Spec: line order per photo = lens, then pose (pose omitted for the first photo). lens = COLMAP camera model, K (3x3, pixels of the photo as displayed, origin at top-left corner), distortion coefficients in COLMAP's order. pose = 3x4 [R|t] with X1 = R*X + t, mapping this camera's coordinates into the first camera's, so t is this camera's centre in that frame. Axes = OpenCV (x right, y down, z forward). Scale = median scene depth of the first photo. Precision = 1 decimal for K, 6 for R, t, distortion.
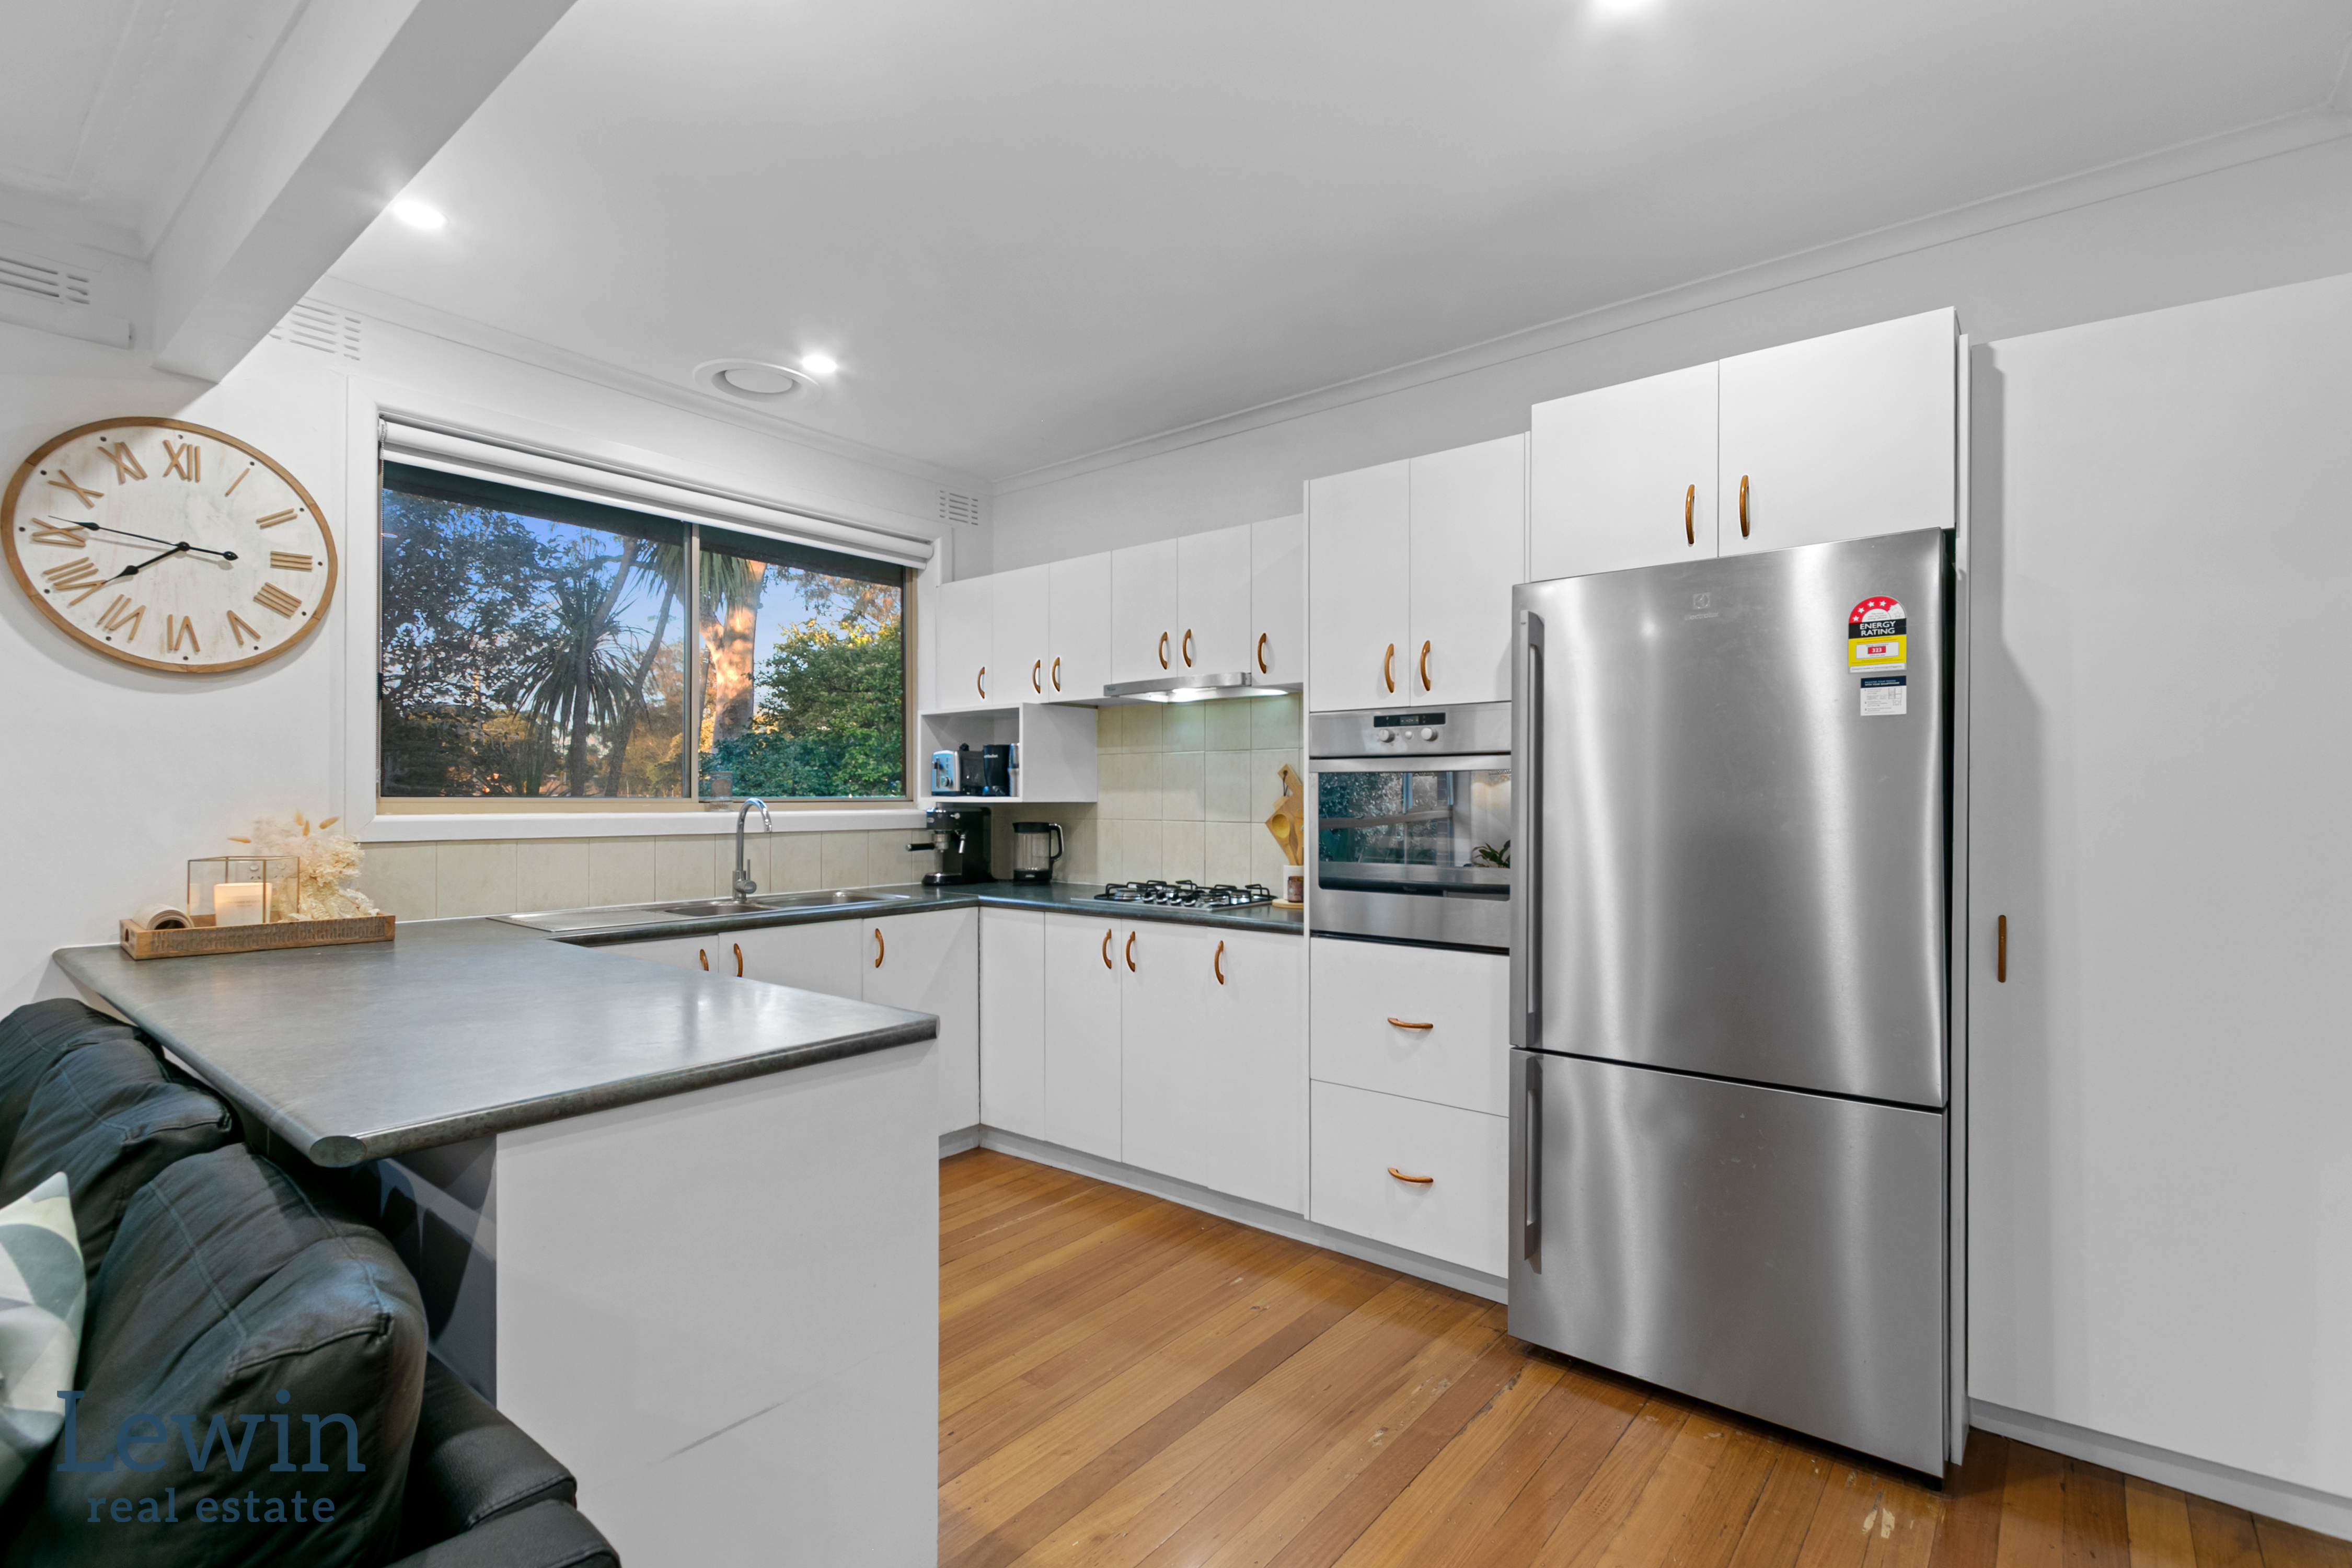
lens RADIAL K [[1086.8, 0, 1177.9], [0, 1086.8, 794.9], [0, 0, 1]] dist [0.002874, 0.000384]
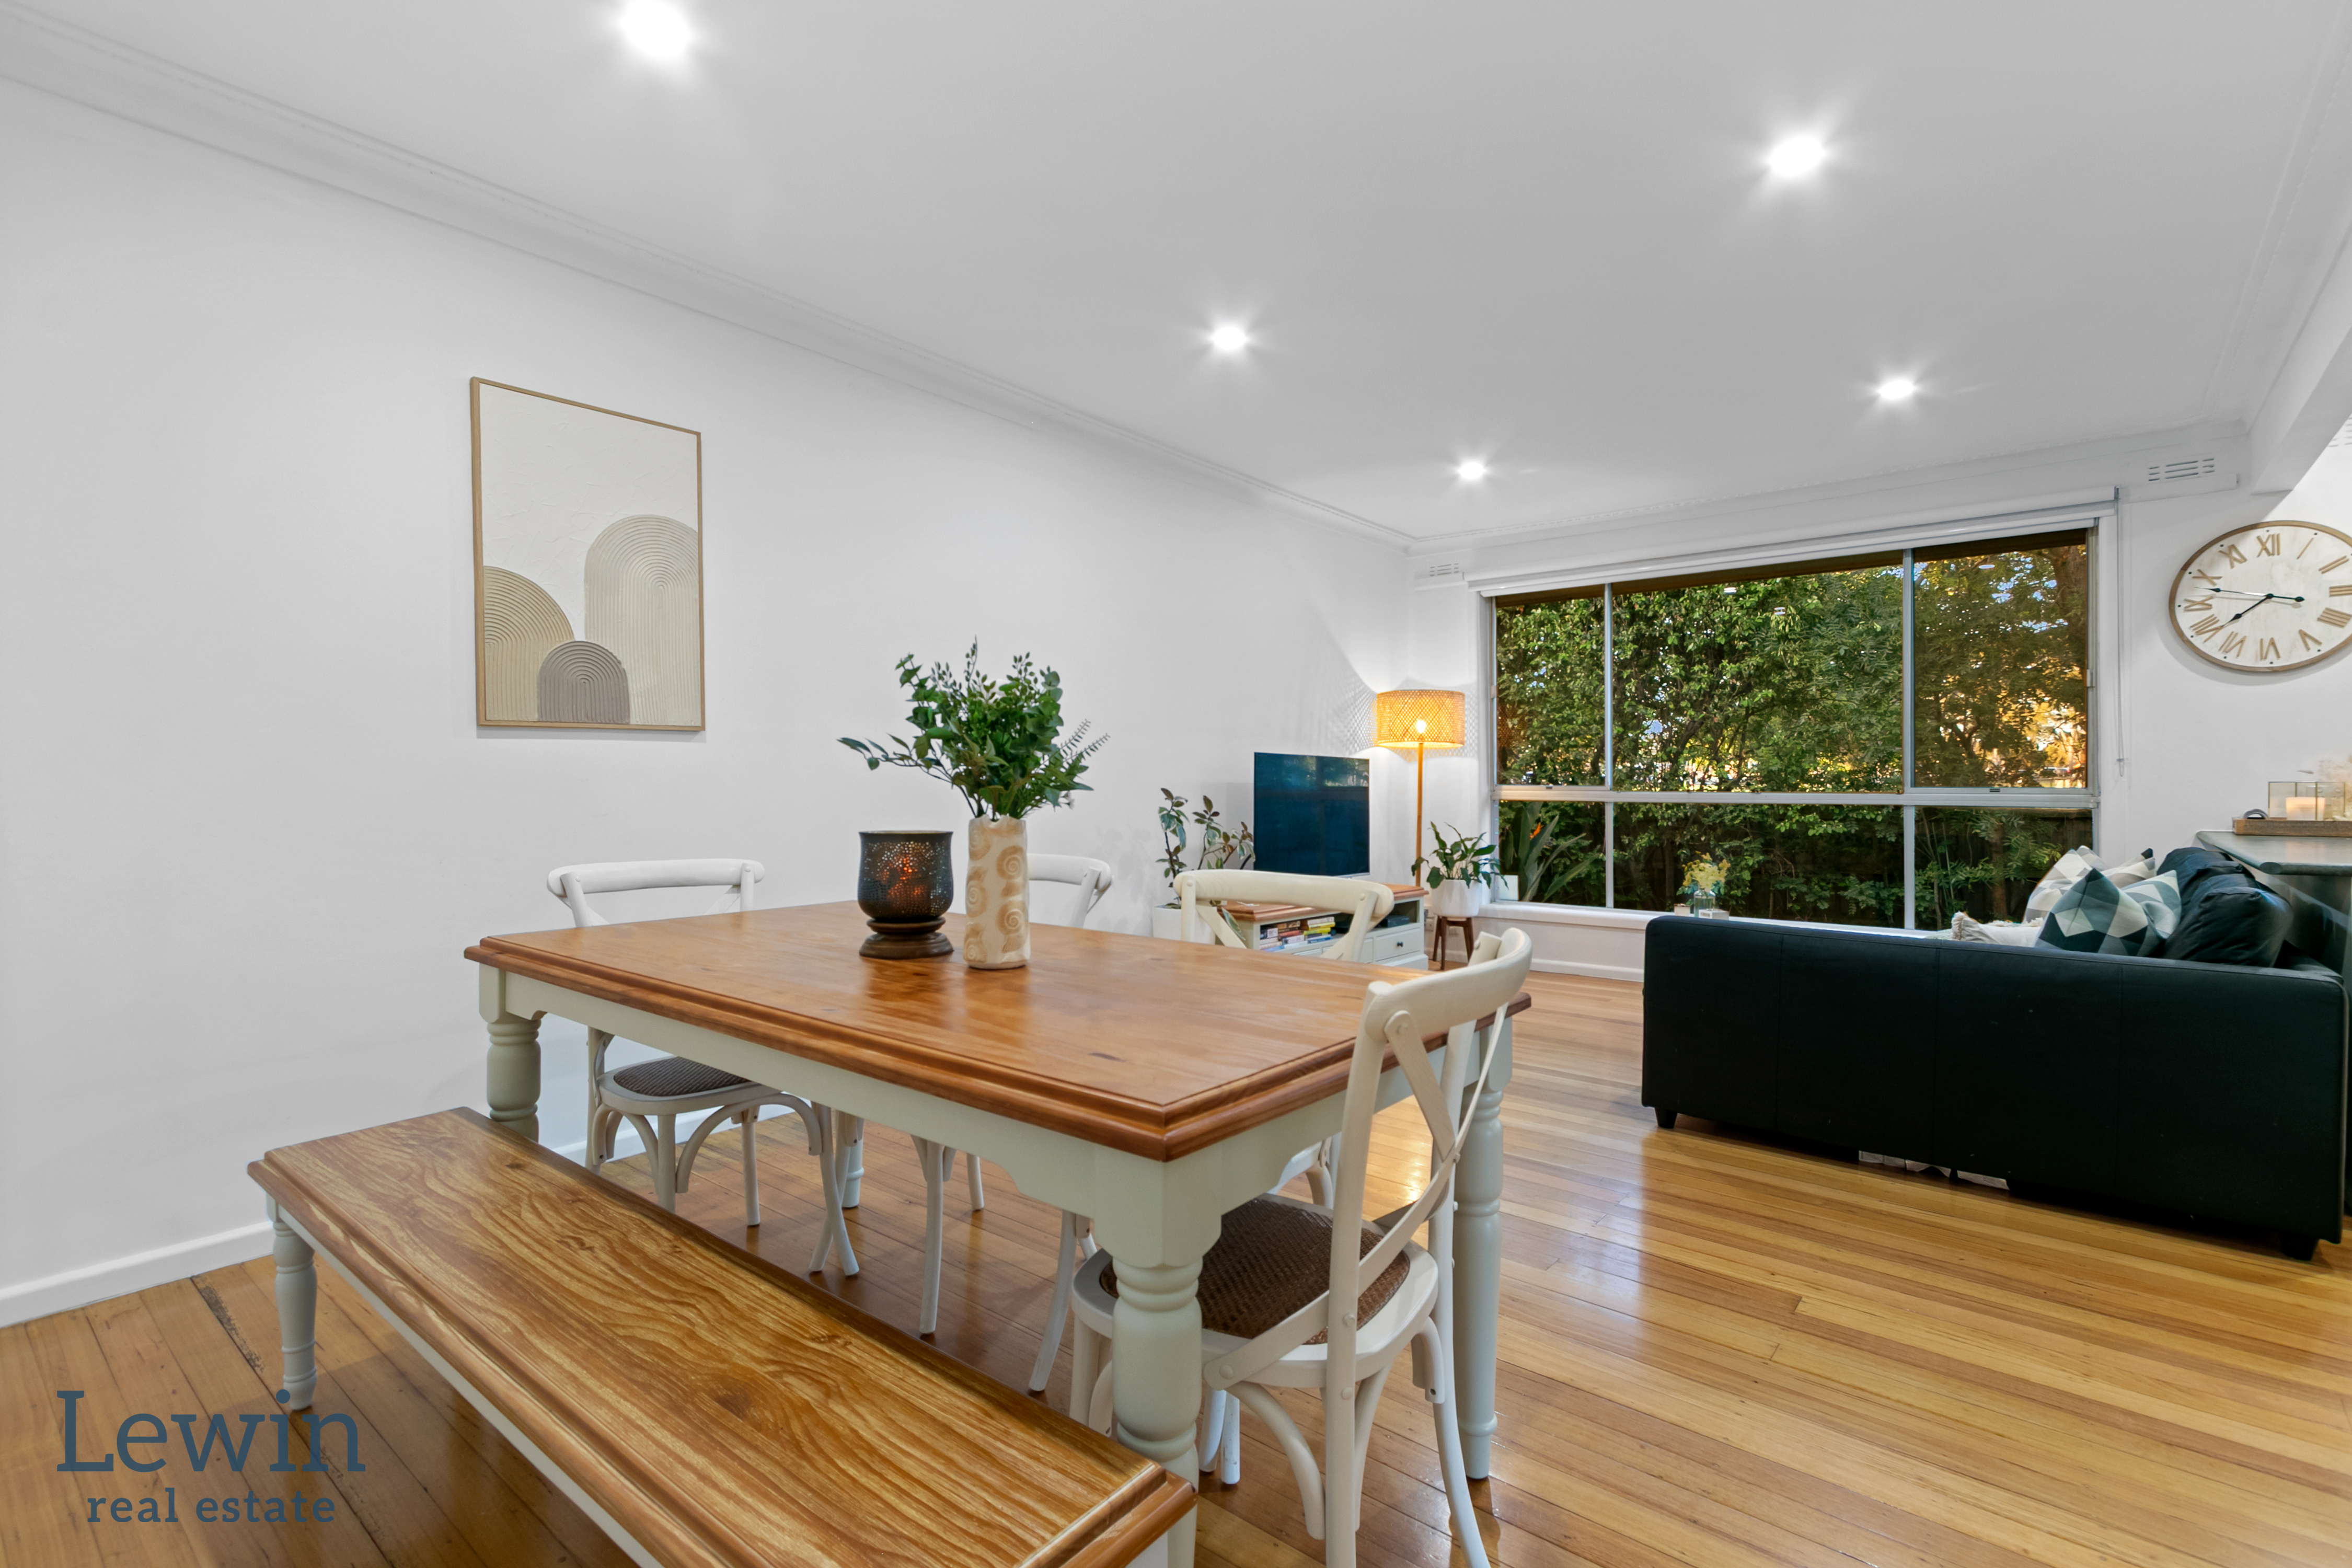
lens RADIAL K [[1070.3, 0, 1165.3], [0, 1070.3, 793.4], [0, 0, 1]] dist [0.000015, -0.001081]
pose [[-0.024188, 0.007335, -0.999681, 0.695721], [0.011827, 0.999905, 0.007050, 0.038892], [0.999637, -0.011652, -0.024272, -0.593890]]
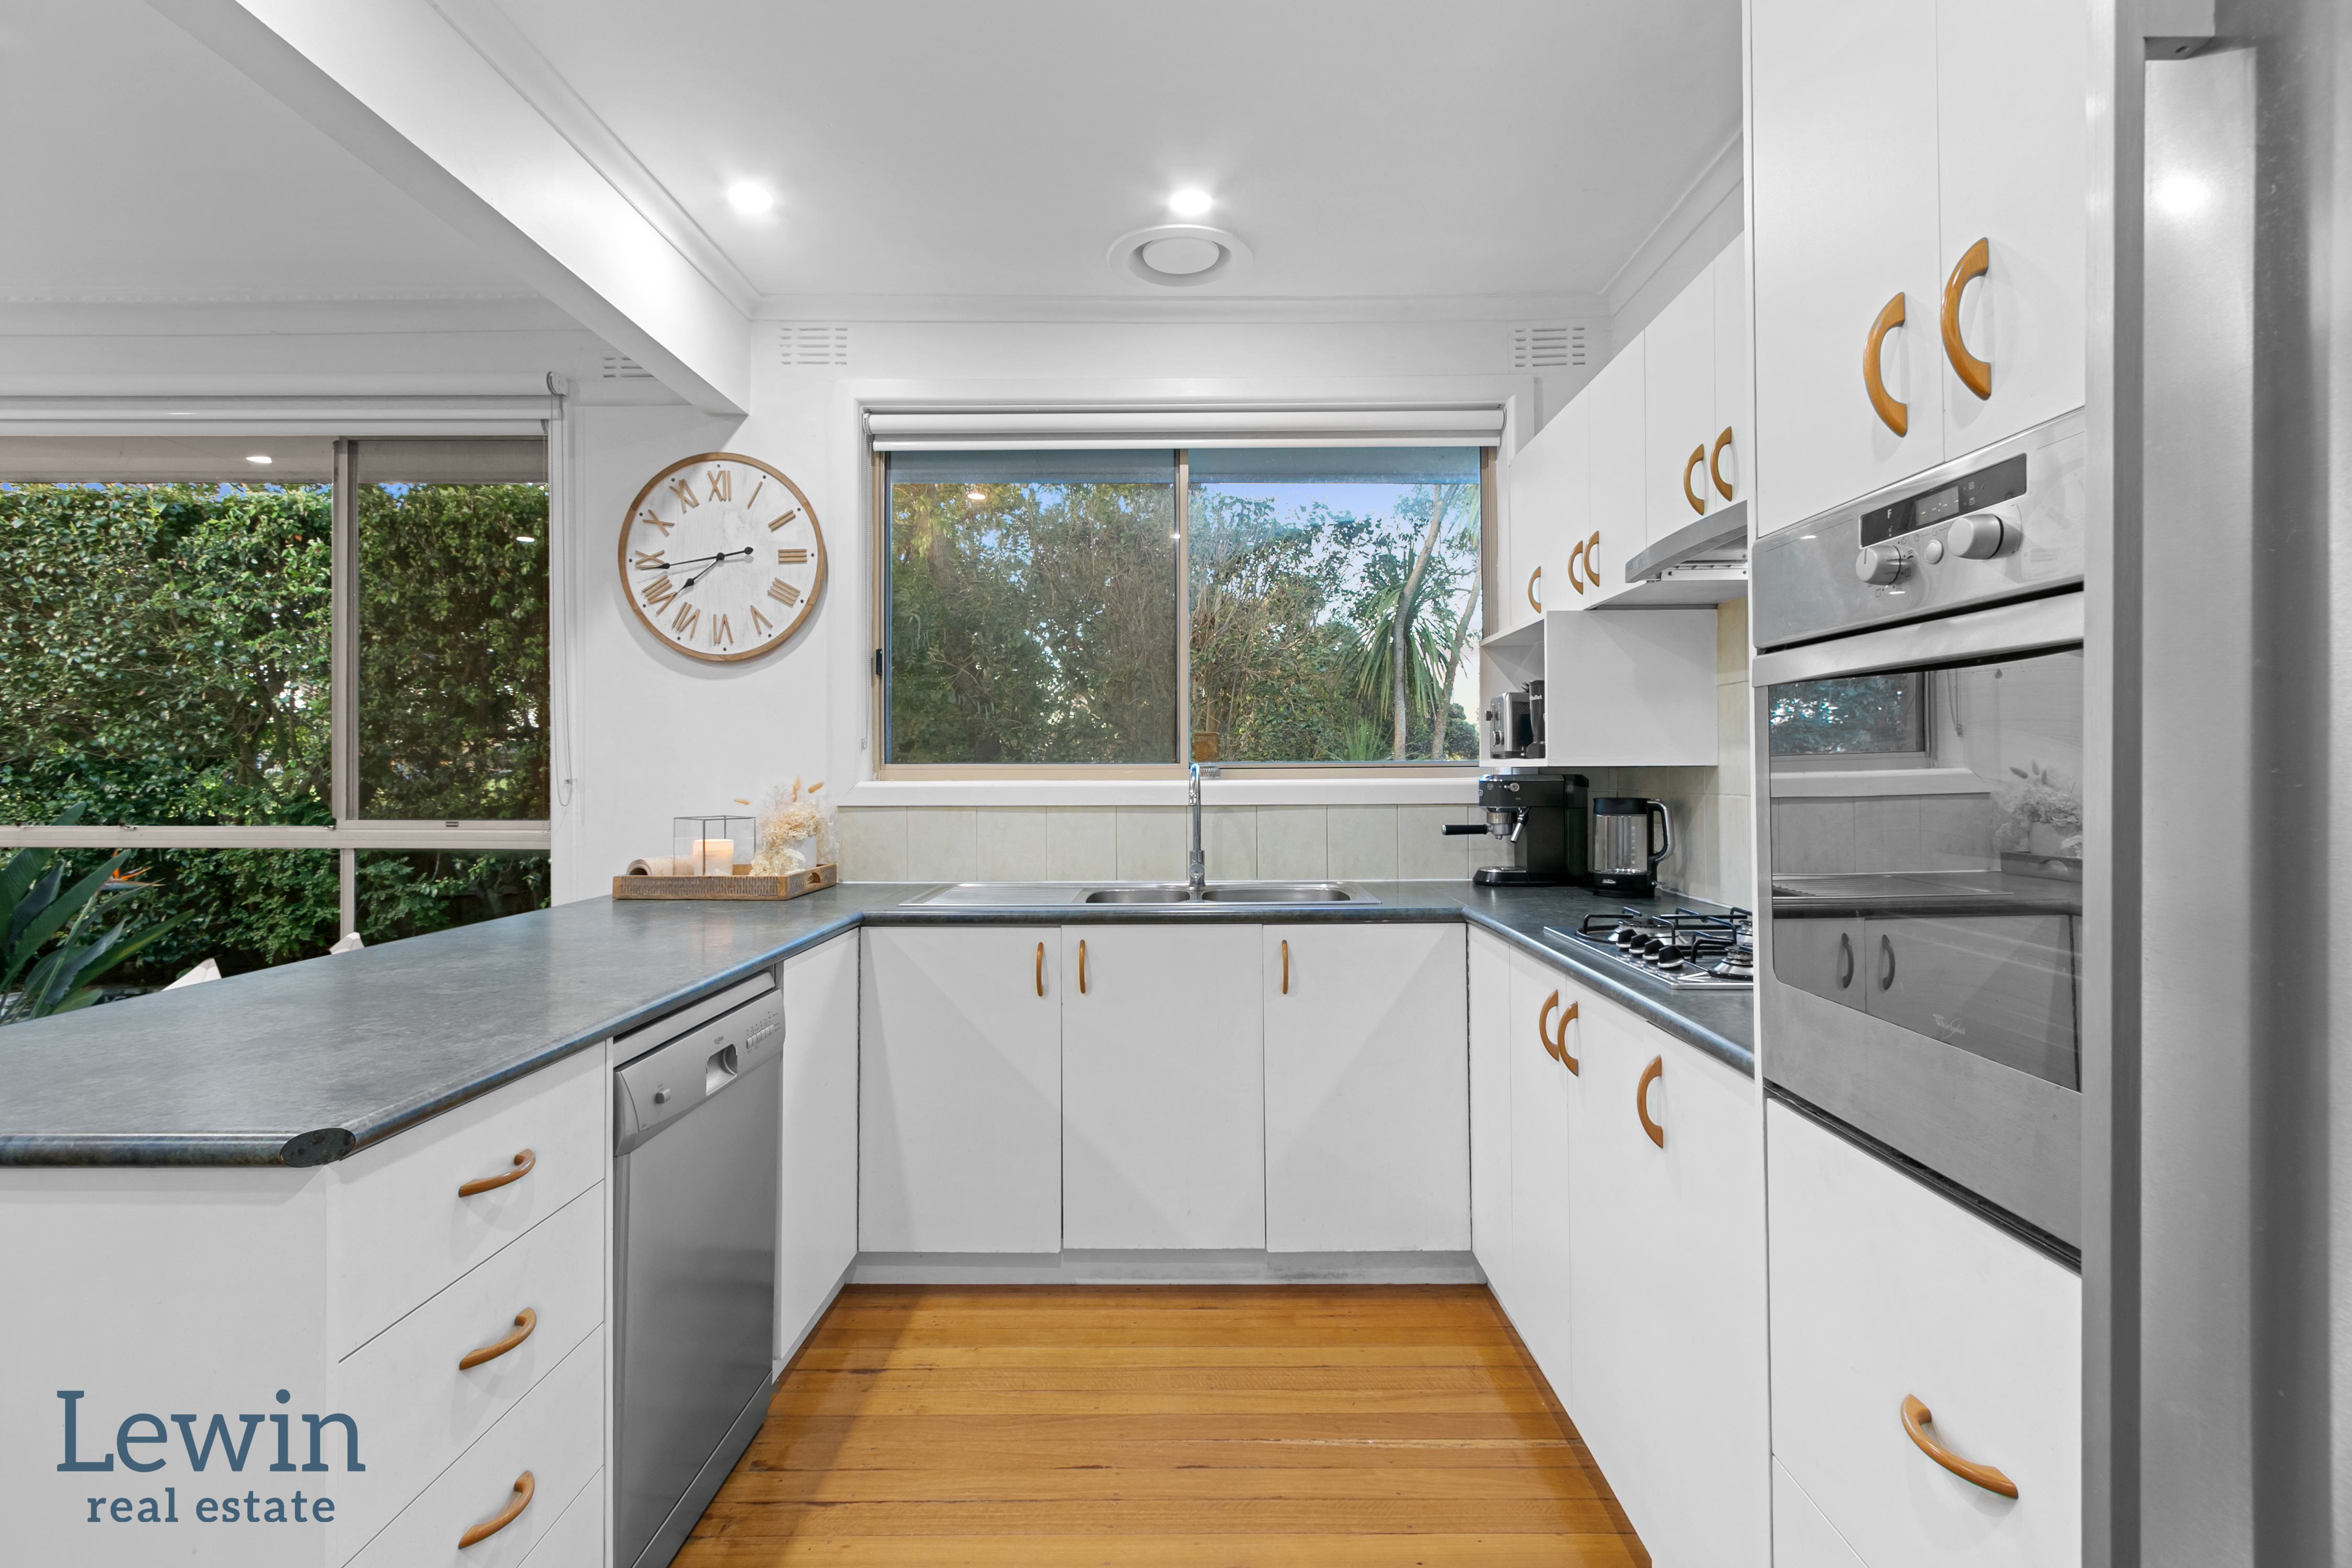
lens RADIAL K [[1094.8, 0, 1172.3], [0, 1094.8, 750.6], [0, 0, 1]] dist [0.001927, -0.000123]
pose [[0.620093, -0.016644, -0.784351, 0.307169], [0.007731, 0.999856, -0.015105, 0.007441], [0.784490, 0.003303, 0.620133, 0.580826]]
